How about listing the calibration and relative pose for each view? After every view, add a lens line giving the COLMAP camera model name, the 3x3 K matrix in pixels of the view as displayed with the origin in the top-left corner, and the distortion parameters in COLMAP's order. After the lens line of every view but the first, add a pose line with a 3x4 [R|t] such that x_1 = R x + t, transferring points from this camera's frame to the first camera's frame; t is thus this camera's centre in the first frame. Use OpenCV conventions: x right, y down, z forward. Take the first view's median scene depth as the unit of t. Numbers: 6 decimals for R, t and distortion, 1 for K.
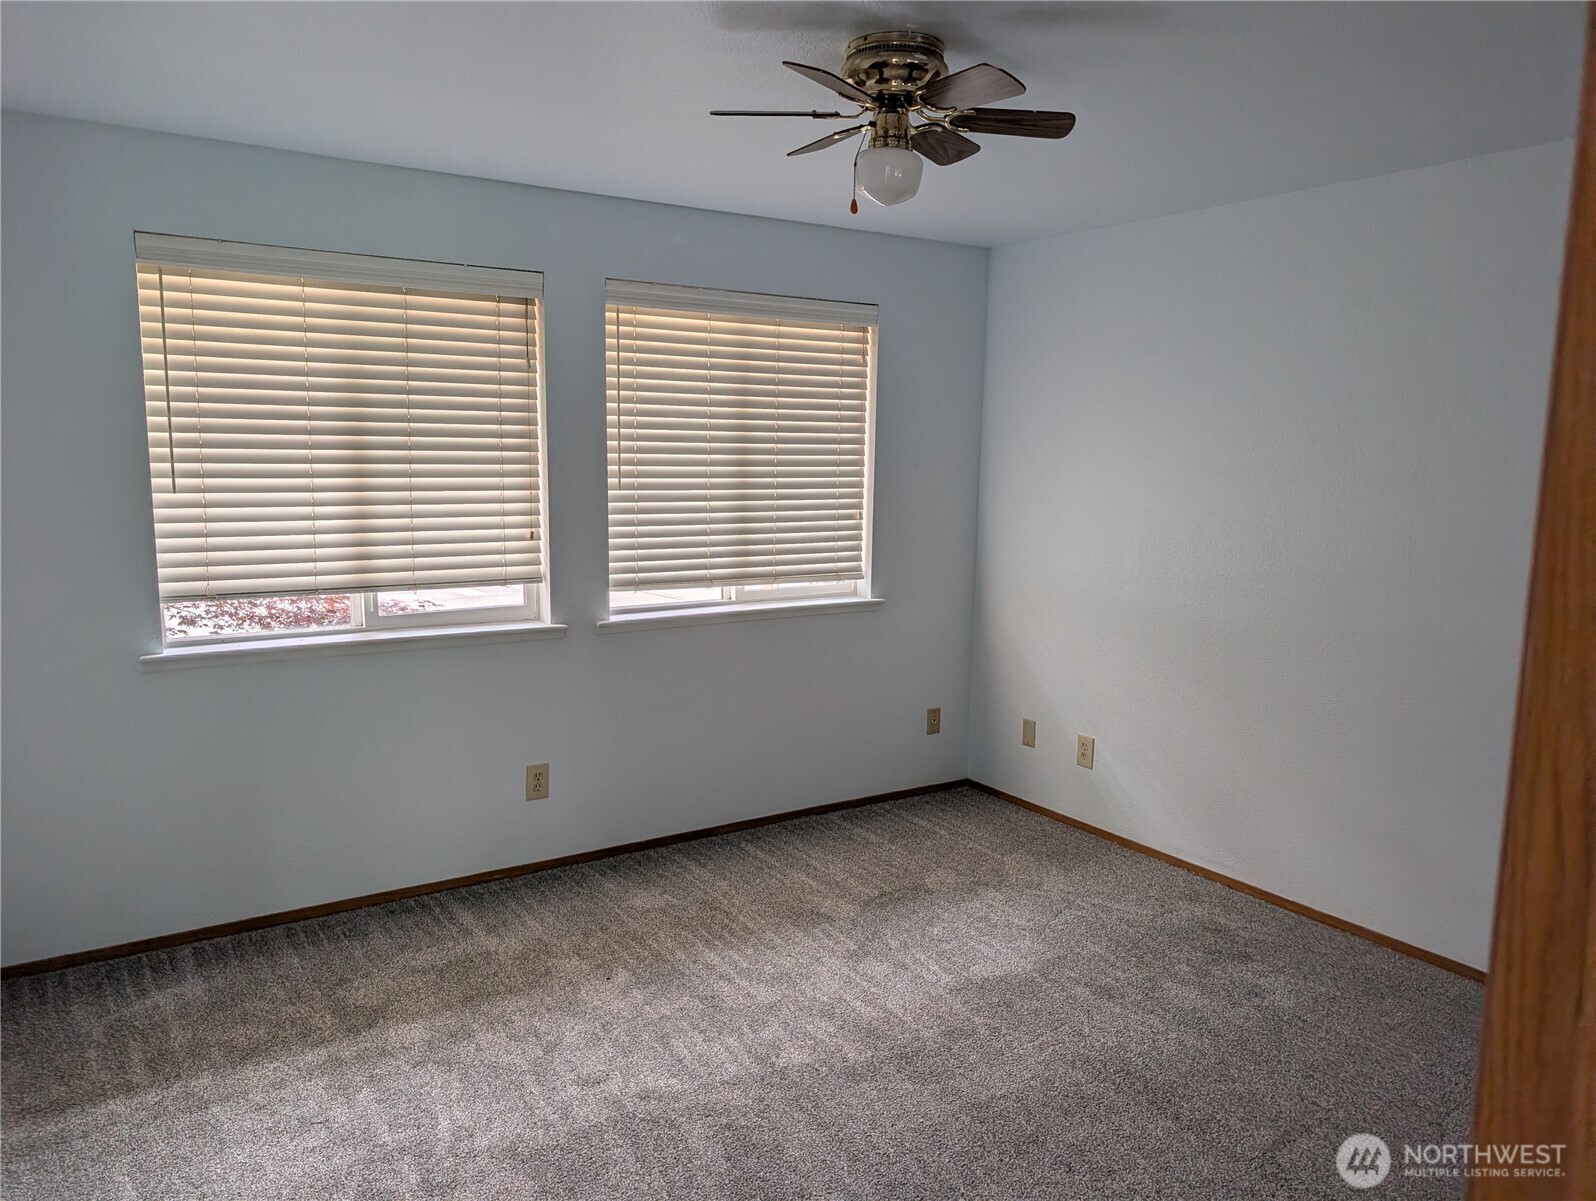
lens RADIAL K [[1139.7, 0, 798.0], [0, 1139.7, 600.5], [0, 0, 1]] dist [0.007152, -0.004478]
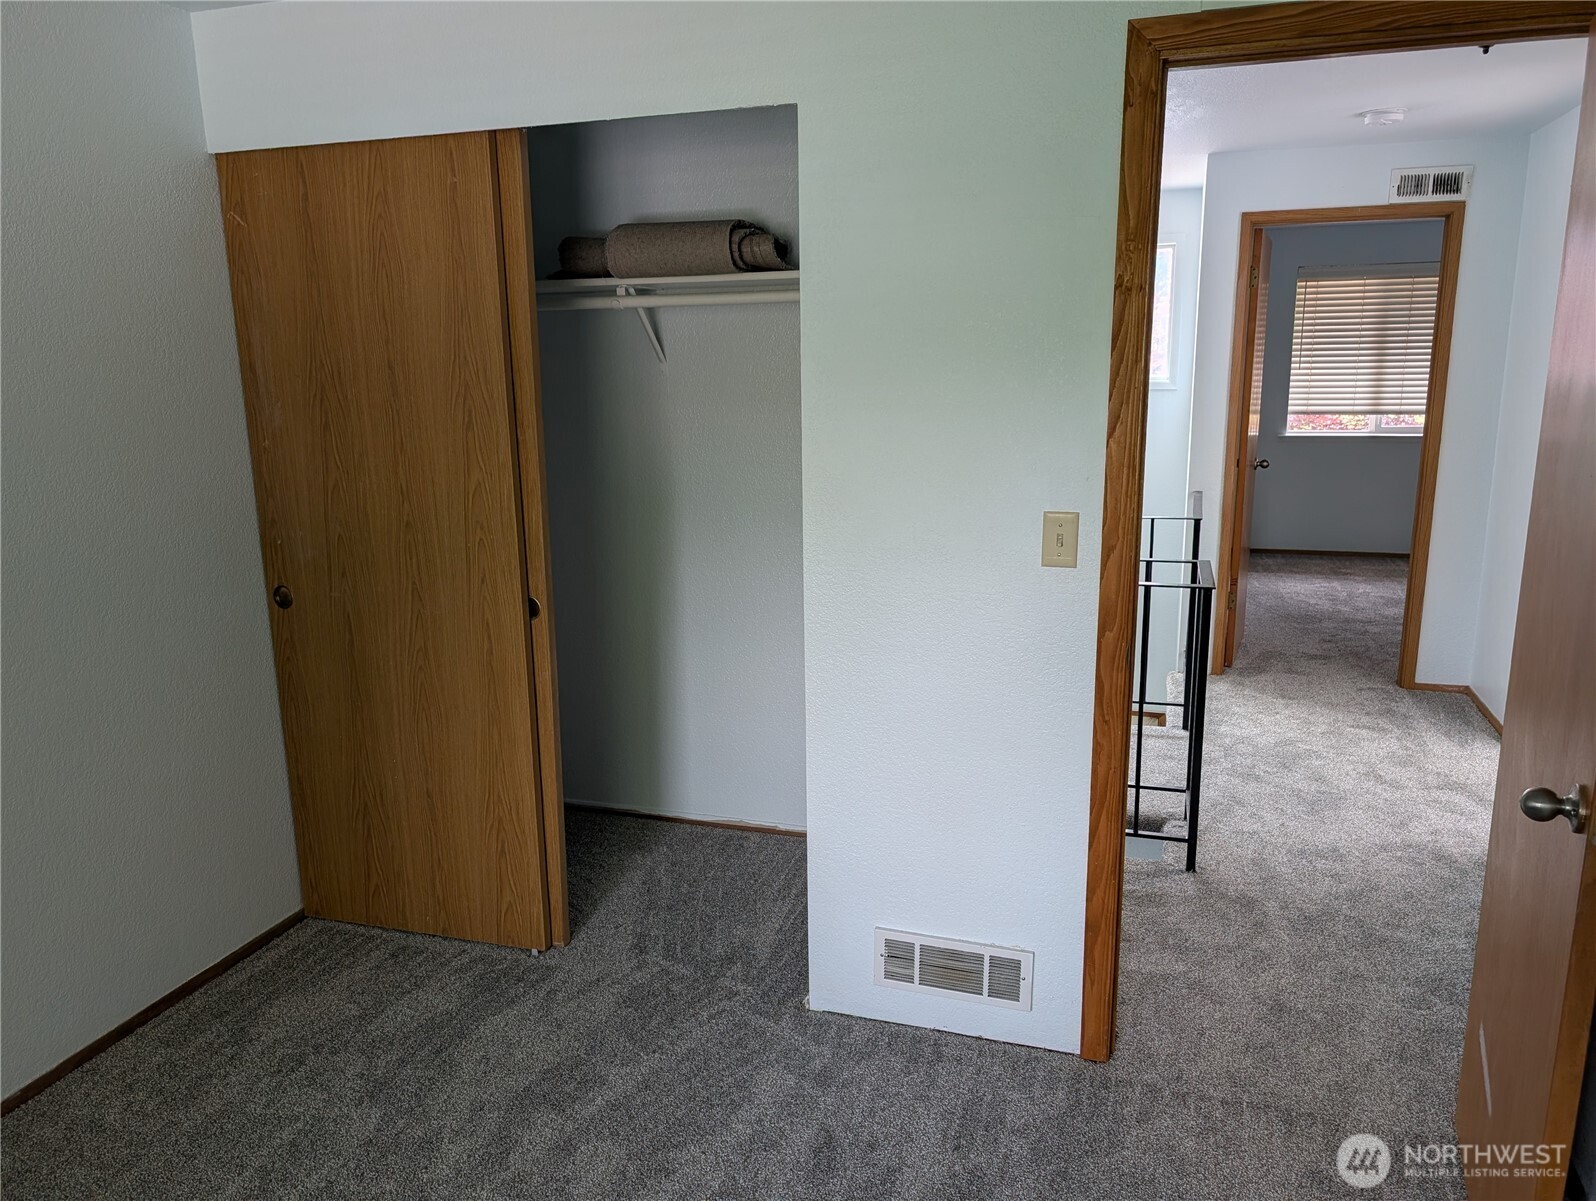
lens RADIAL K [[1139.7, 0, 798.0], [0, 1139.7, 600.5], [0, 0, 1]] dist [0.007152, -0.004478]
pose [[0.620484, 0.186089, -0.761821, 0.683346], [-0.048762, 0.978714, 0.199354, -0.041576], [0.782702, -0.086548, 0.616350, -1.281056]]
